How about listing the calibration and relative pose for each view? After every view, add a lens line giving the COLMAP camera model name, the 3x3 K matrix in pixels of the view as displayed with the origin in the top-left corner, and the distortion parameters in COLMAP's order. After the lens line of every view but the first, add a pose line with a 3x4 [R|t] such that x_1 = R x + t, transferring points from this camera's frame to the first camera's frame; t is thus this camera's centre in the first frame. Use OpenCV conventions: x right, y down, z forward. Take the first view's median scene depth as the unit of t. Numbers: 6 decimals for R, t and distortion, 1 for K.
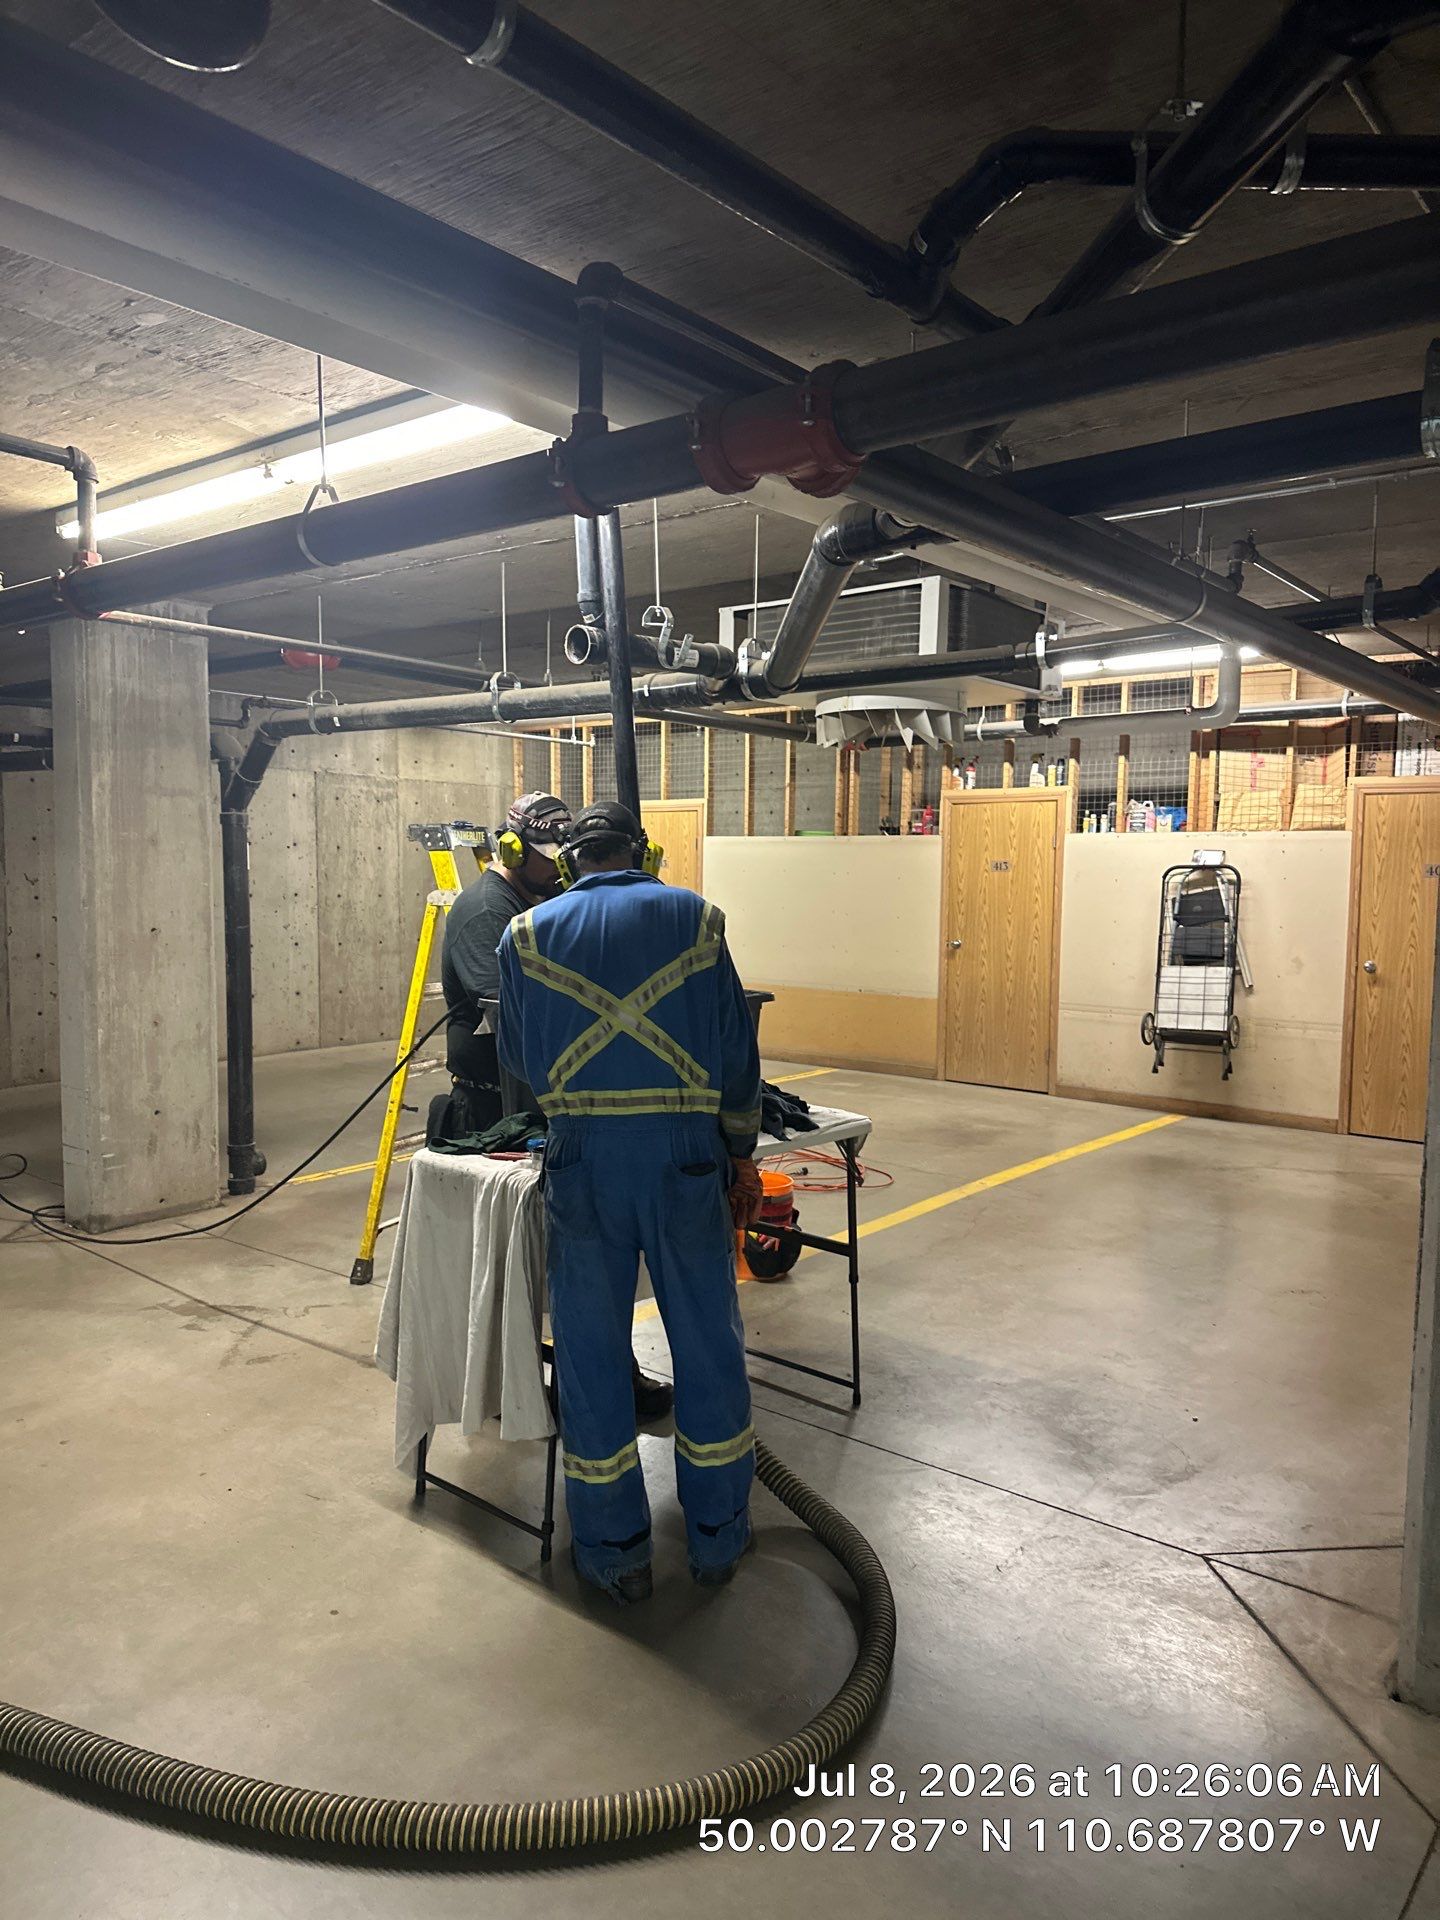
lens RADIAL K [[1323.6, 0, 716.6], [0, 1323.6, 968.2], [0, 0, 1]] dist [0.053824, -0.011161]
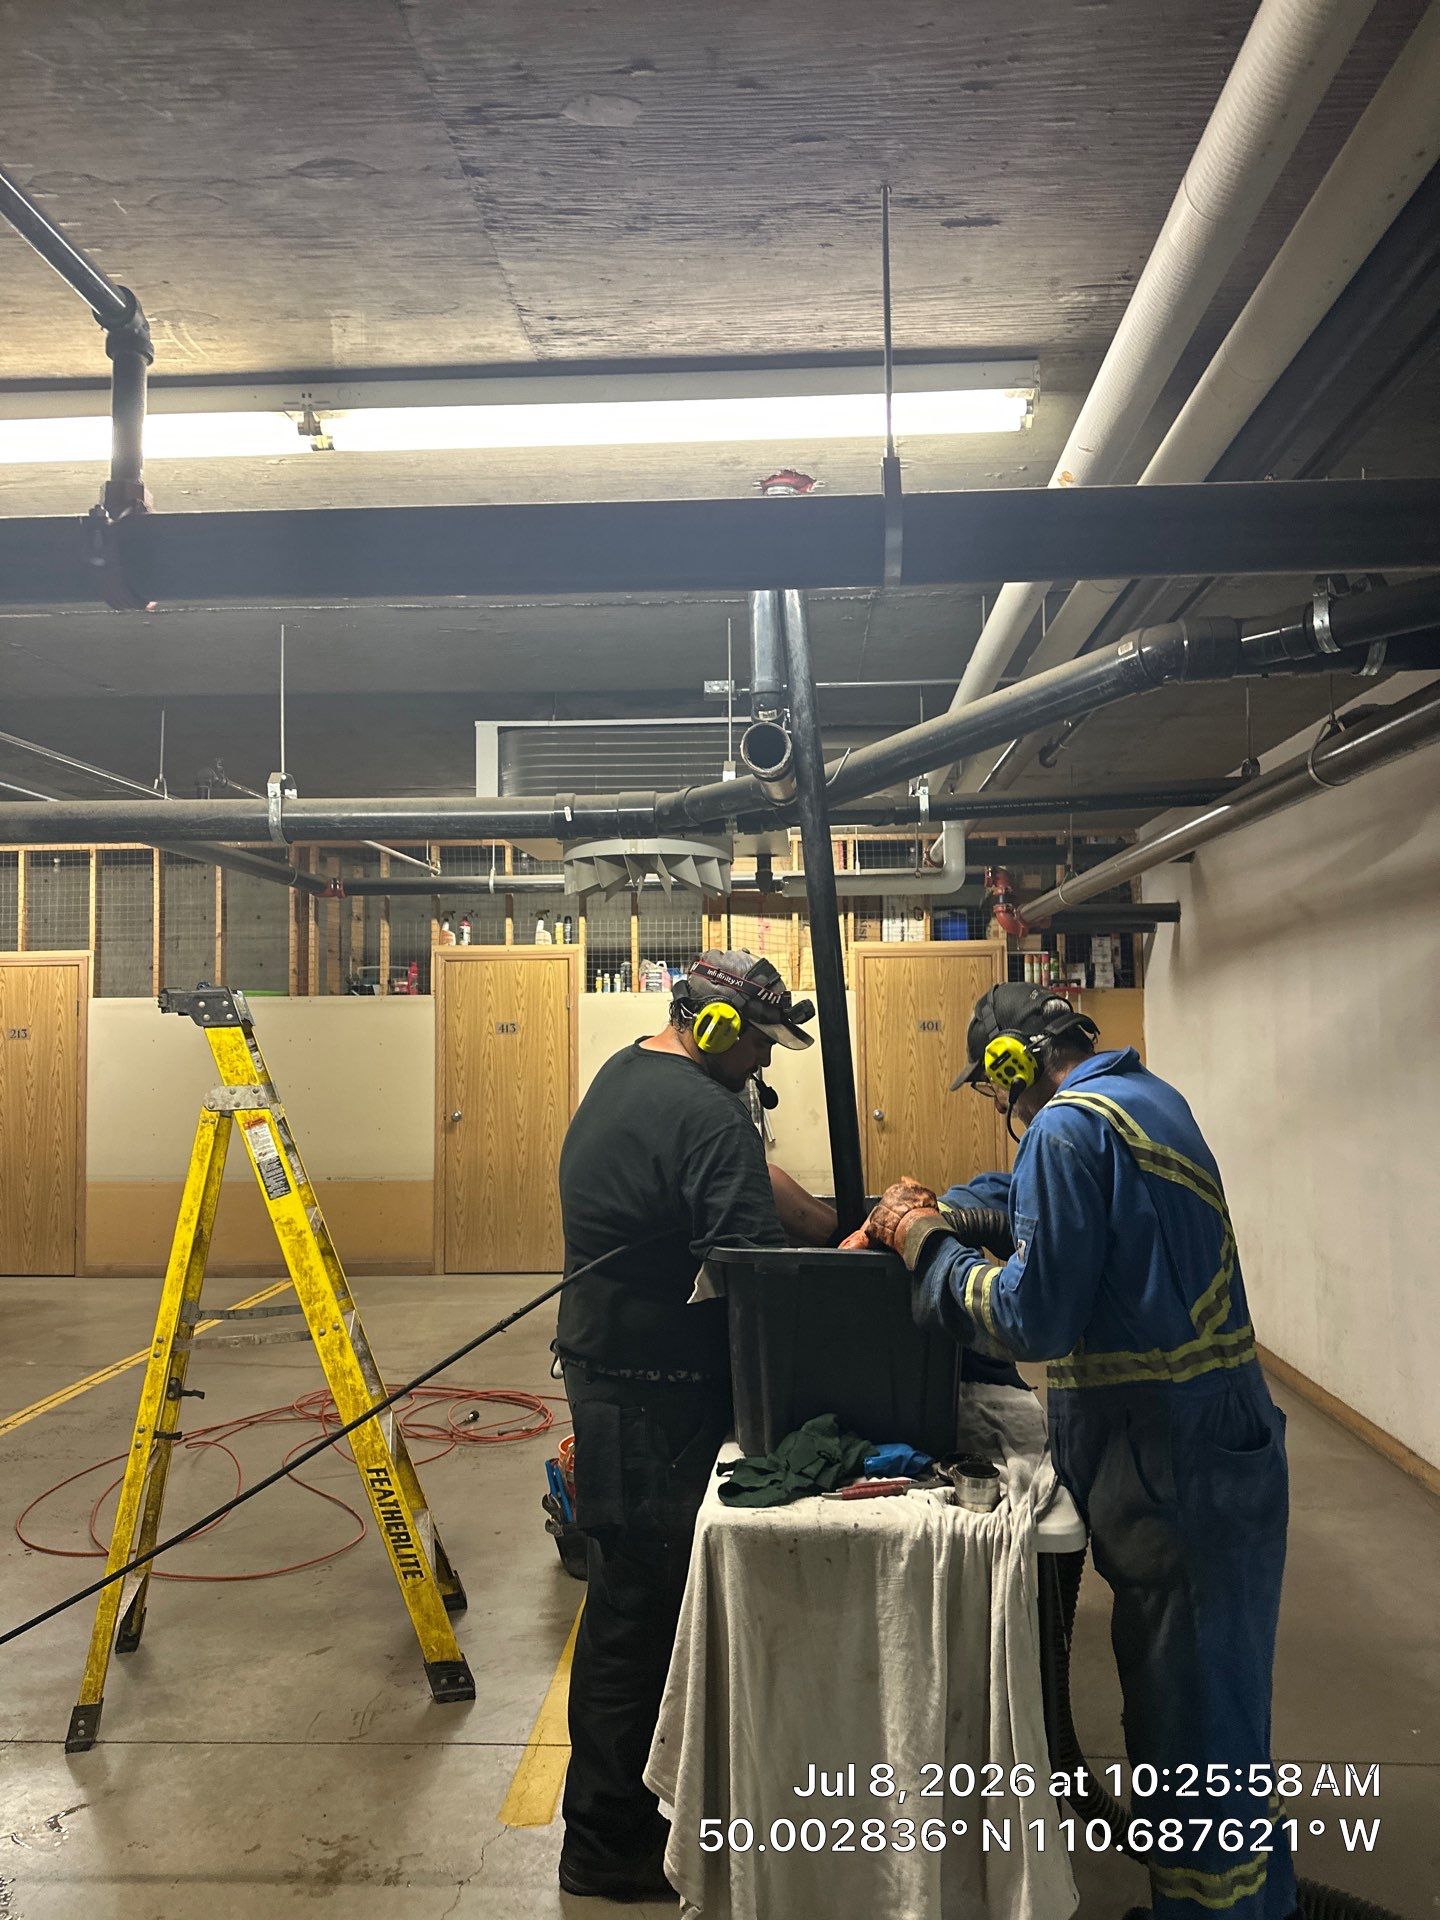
lens RADIAL K [[1323.6, 0, 724.0], [0, 1323.6, 957.6], [0, 0, 1]] dist [0.053824, -0.011161]
pose [[0.800903, 0.011332, 0.598687, -0.226213], [0.063748, 0.992525, -0.104065, -0.020828], [-0.595392, 0.121511, 0.794194, 0.177240]]
